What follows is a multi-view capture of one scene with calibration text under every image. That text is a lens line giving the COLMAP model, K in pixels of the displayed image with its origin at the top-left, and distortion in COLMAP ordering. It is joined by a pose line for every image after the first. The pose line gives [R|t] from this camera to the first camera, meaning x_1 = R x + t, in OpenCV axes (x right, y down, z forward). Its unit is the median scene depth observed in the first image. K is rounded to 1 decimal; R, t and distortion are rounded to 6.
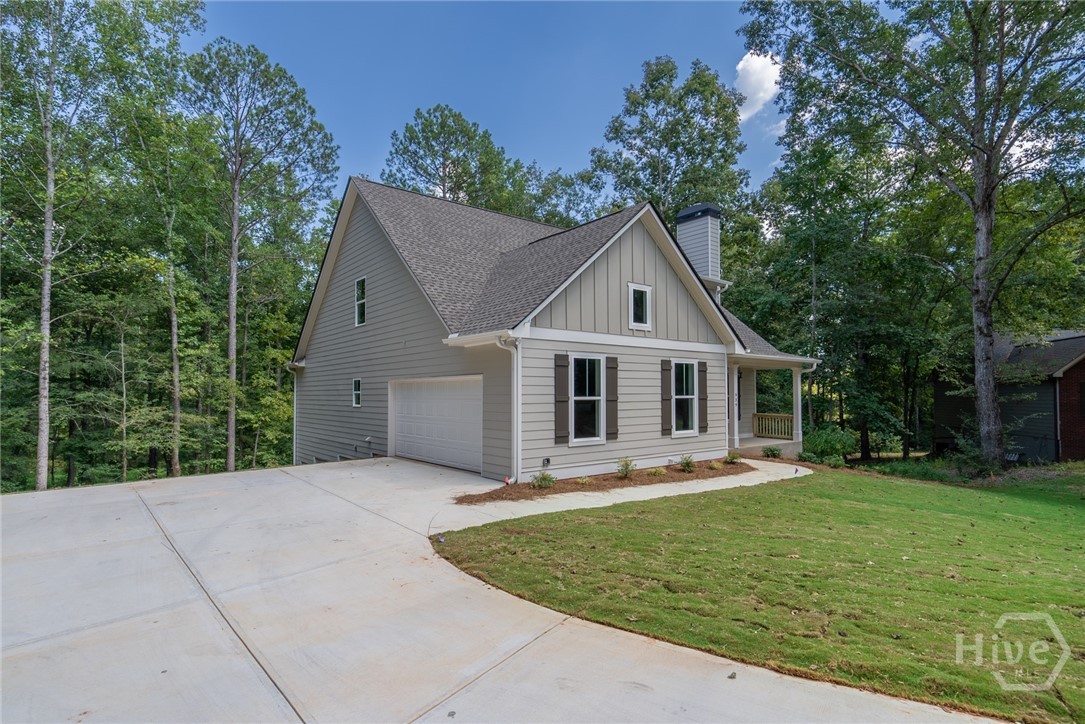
lens RADIAL K [[556.3, 0, 547.7], [0, 556.3, 378.2], [0, 0, 1]] dist [0.001659, 0.000083]
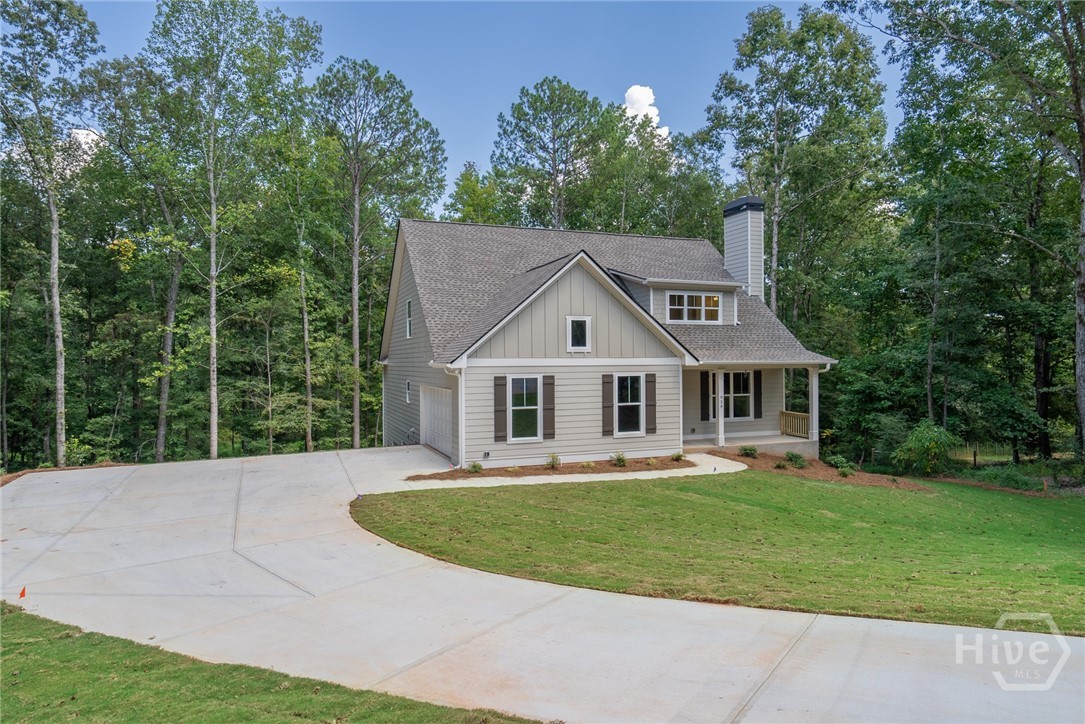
lens RADIAL K [[662.3, 0, 542.3], [0, 662.3, 363.5], [0, 0, 1]] dist [0.007146, 0.001236]
pose [[0.955763, -0.003104, -0.294123, 0.226406], [0.011475, 0.999577, 0.026740, -0.043856], [0.293916, -0.028932, 0.955393, -0.195134]]
